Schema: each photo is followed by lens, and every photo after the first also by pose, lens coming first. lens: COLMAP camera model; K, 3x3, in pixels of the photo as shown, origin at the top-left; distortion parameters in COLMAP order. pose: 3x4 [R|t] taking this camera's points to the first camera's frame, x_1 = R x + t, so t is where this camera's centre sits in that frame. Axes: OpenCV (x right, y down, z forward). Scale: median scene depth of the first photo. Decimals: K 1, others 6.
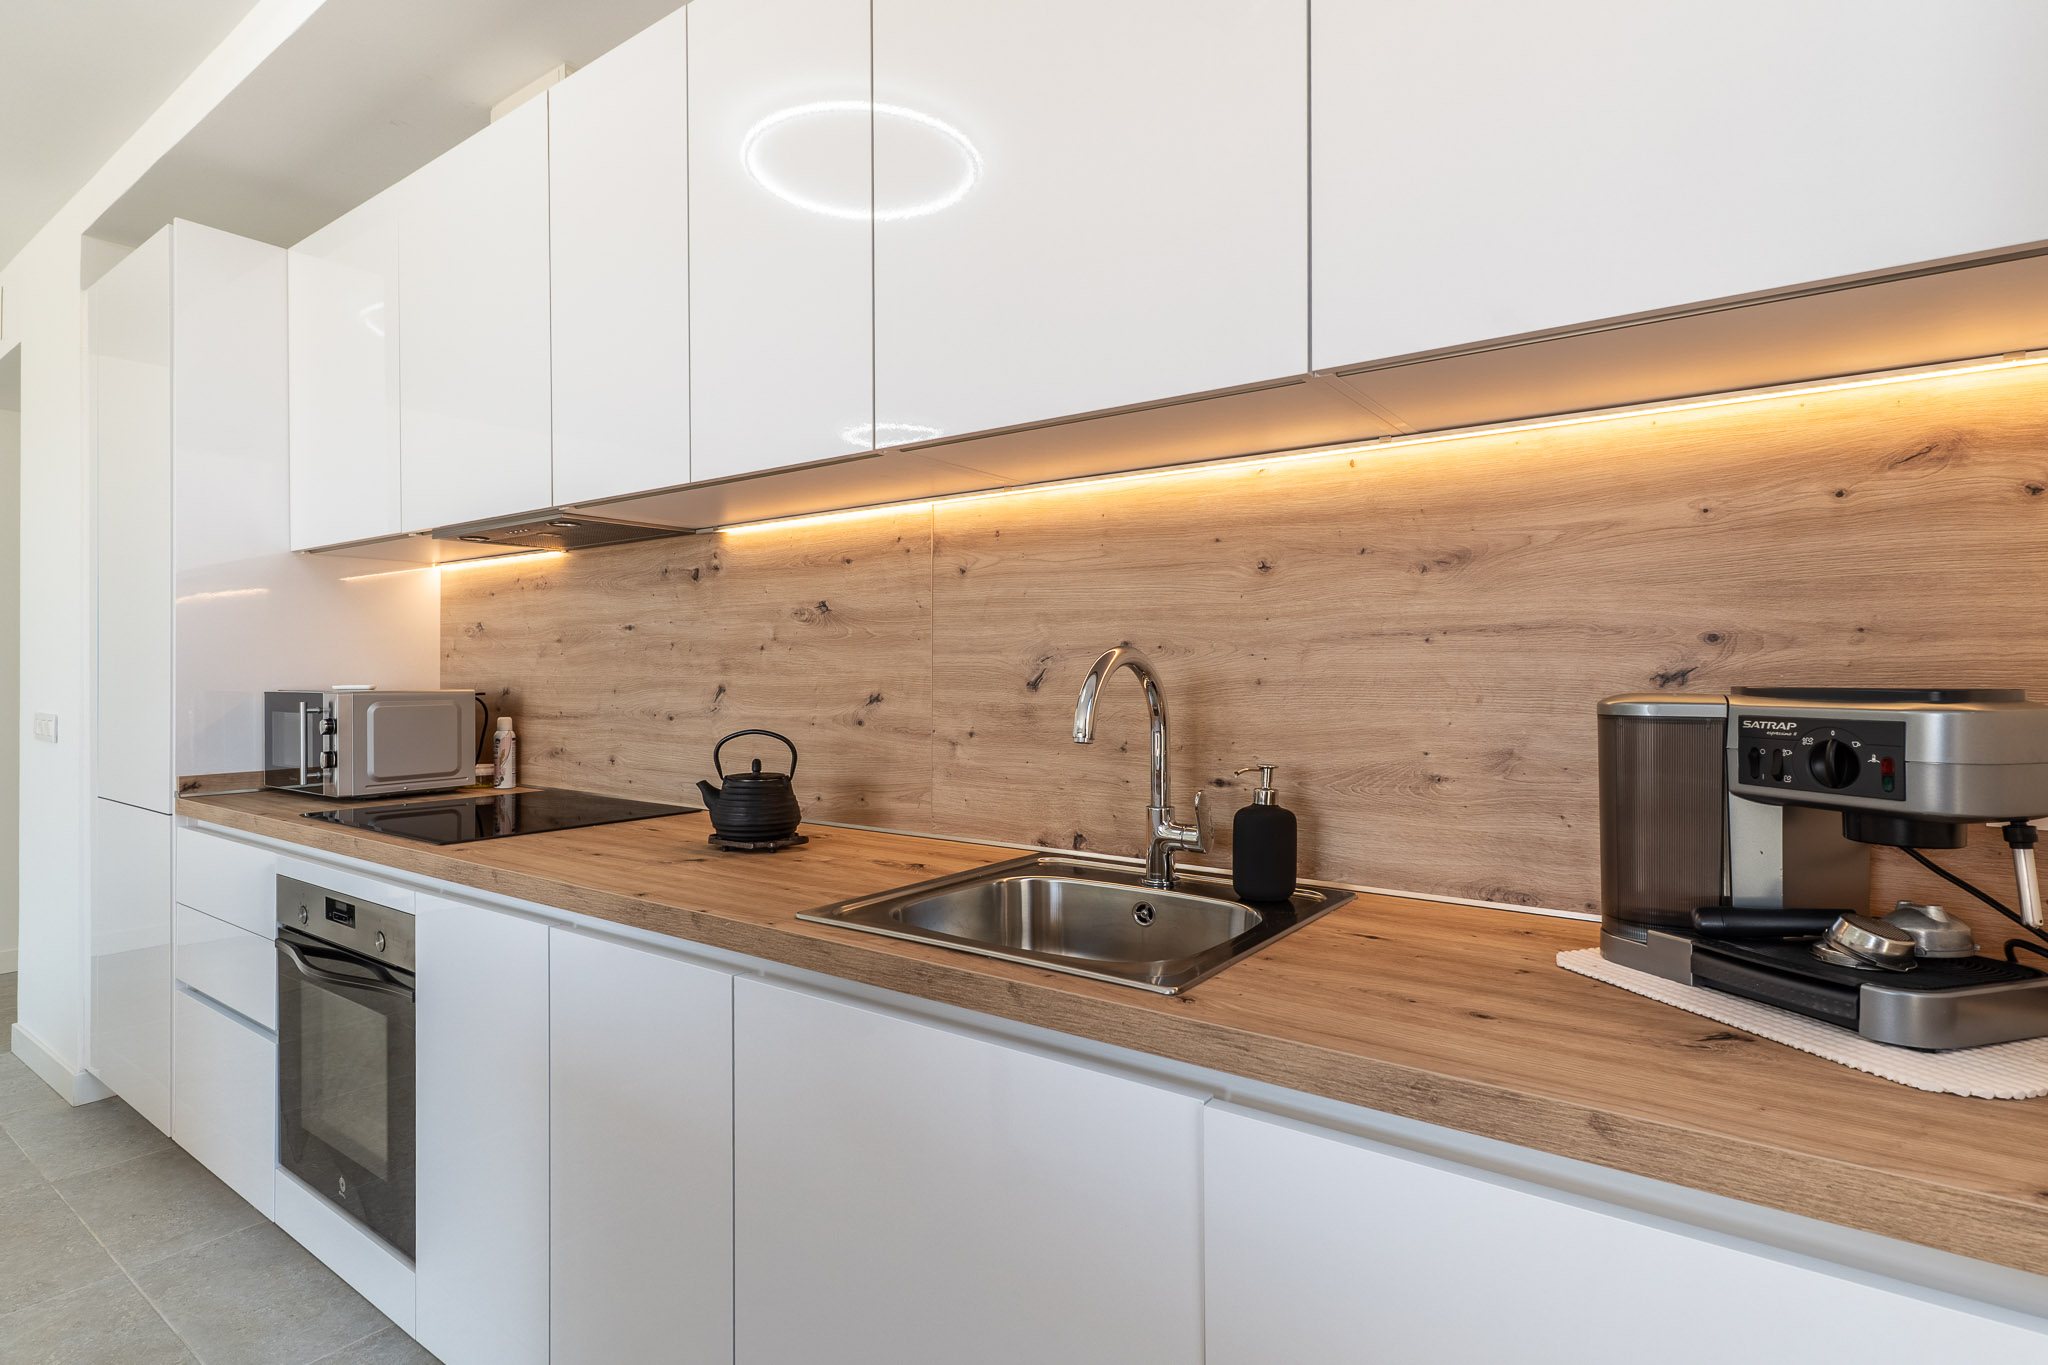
lens RADIAL K [[984.7, 0, 984.0], [0, 984.7, 677.8], [0, 0, 1]] dist [0.002474, -0.000725]
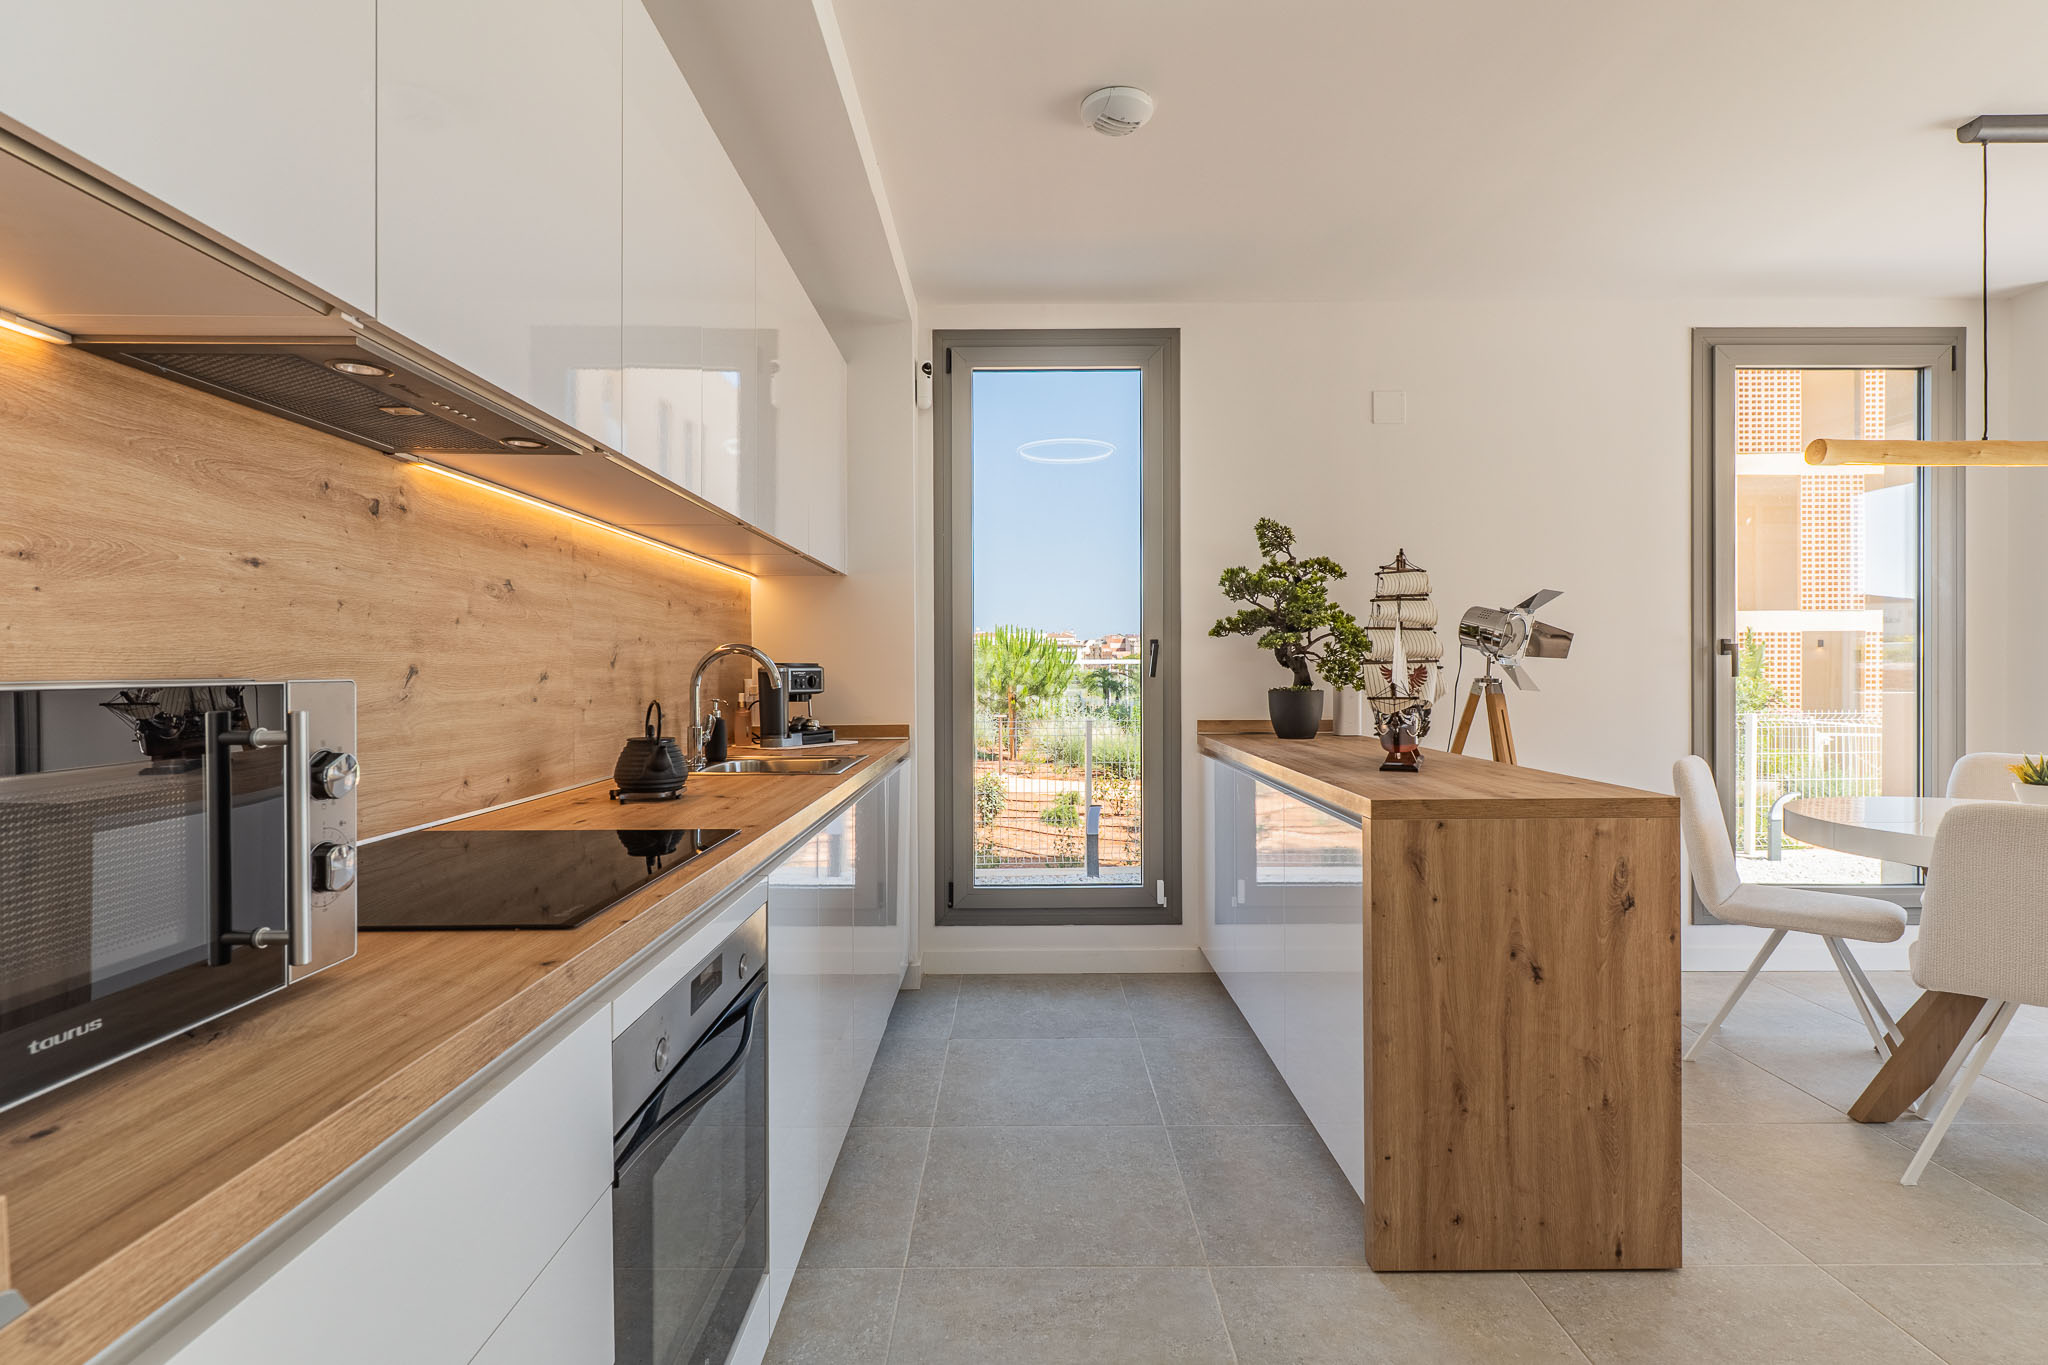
lens RADIAL K [[984.7, 0, 1025.5], [0, 984.7, 672.7], [0, 0, 1]] dist [0.002474, -0.000725]
pose [[-0.586188, -0.001380, 0.810174, -1.224817], [0.006405, 0.999959, 0.006338, 0.012335], [-0.810150, 0.008904, -0.586155, 1.119519]]
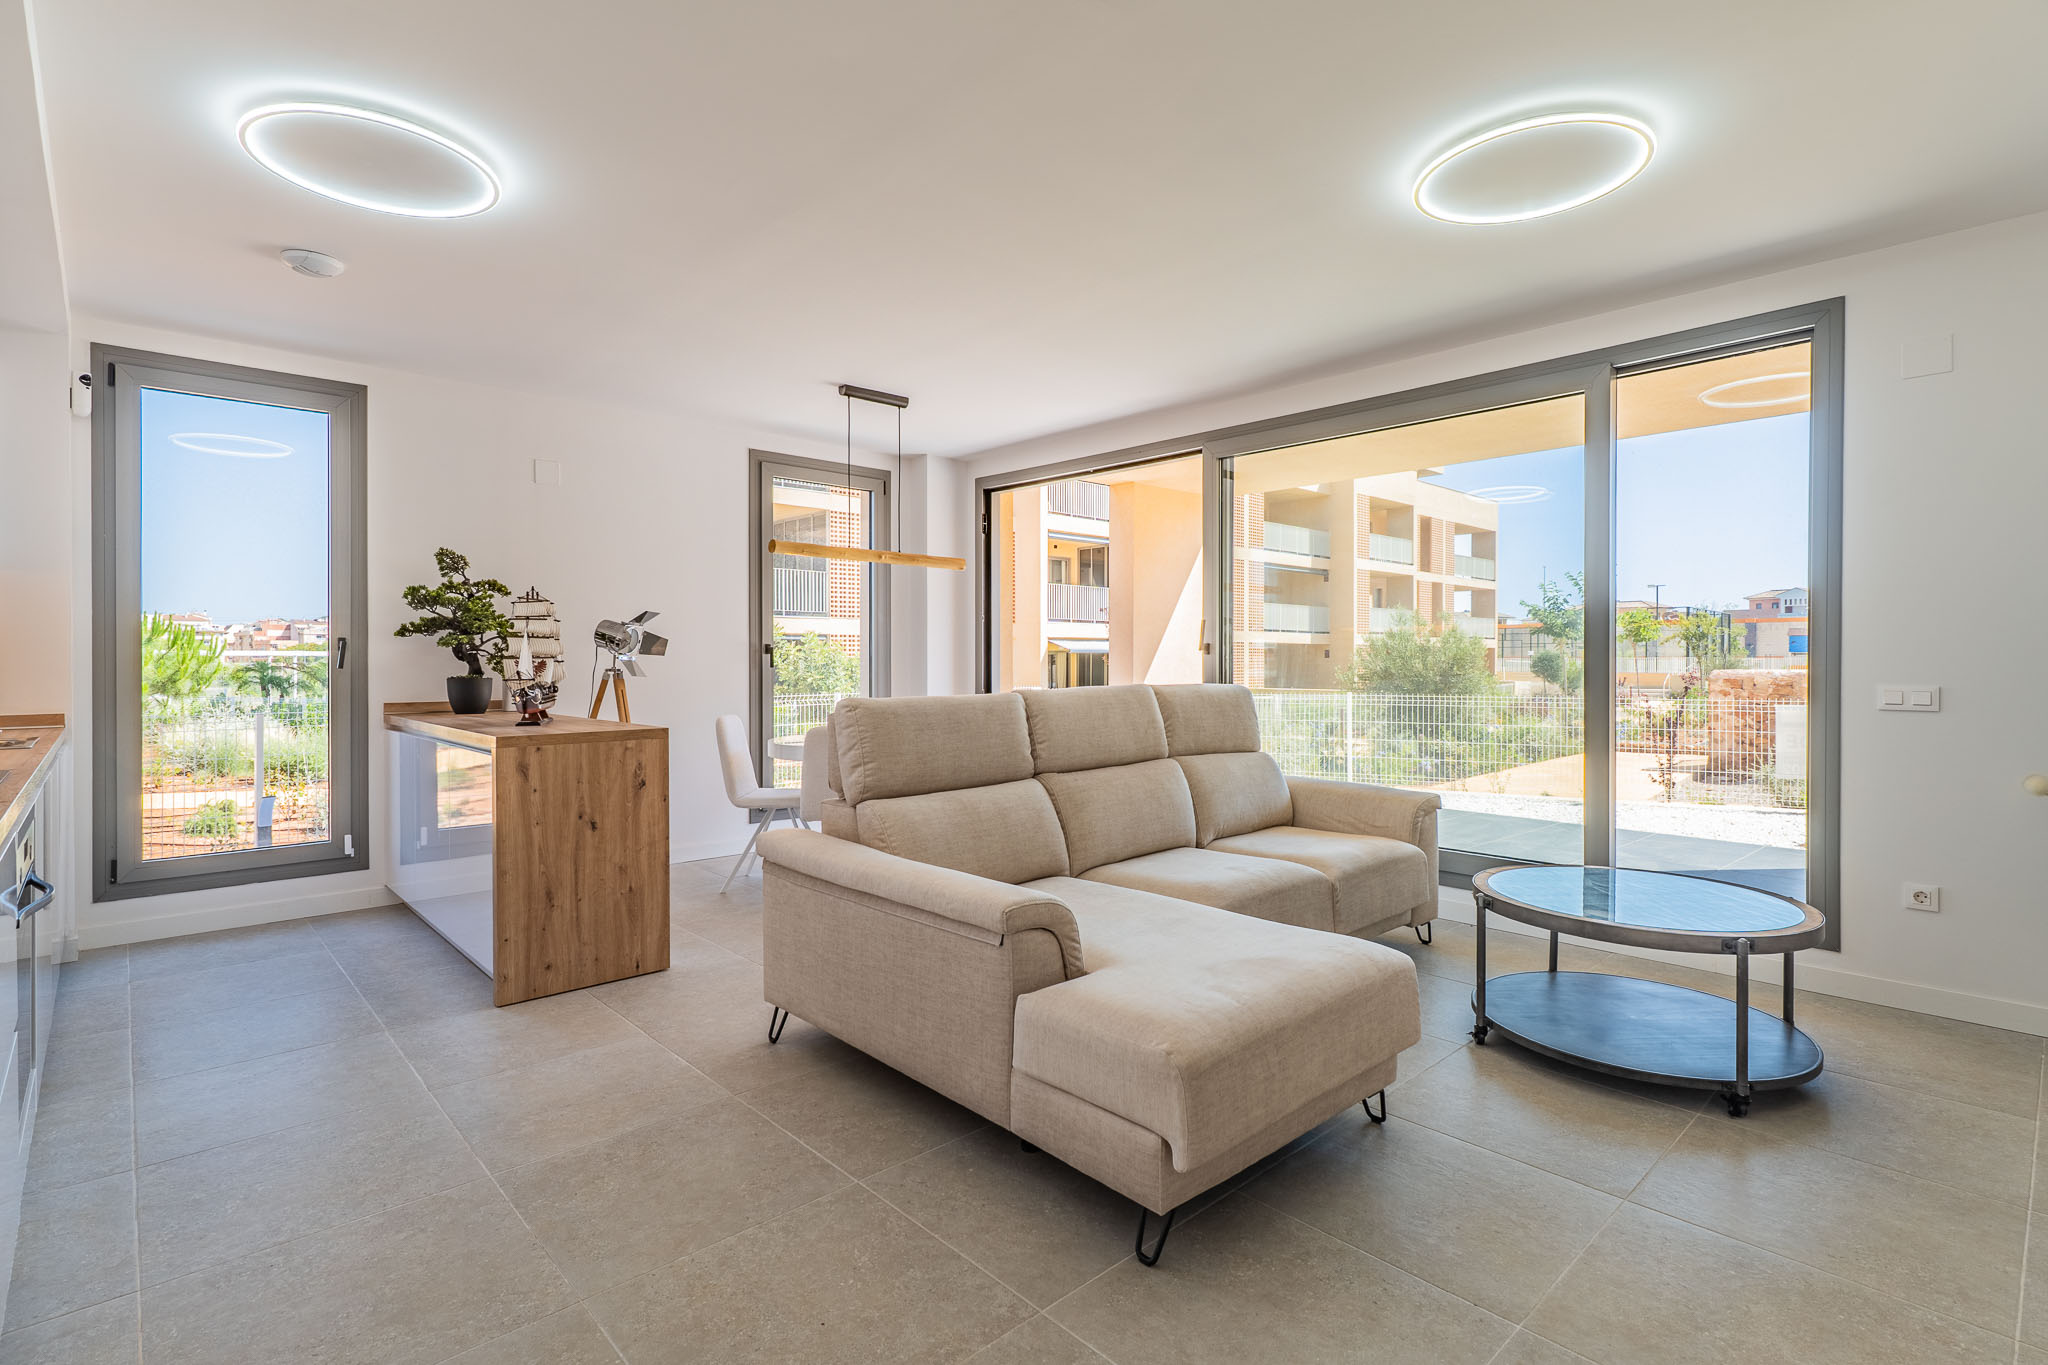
lens RADIAL K [[984.7, 0, 1020.0], [0, 984.7, 663.9], [0, 0, 1]] dist [0.002474, -0.000725]
pose [[-0.978886, 0.000117, 0.204409, -1.860863], [0.001600, 0.999974, 0.007090, 0.009631], [-0.204403, 0.007267, -0.978860, 1.743354]]
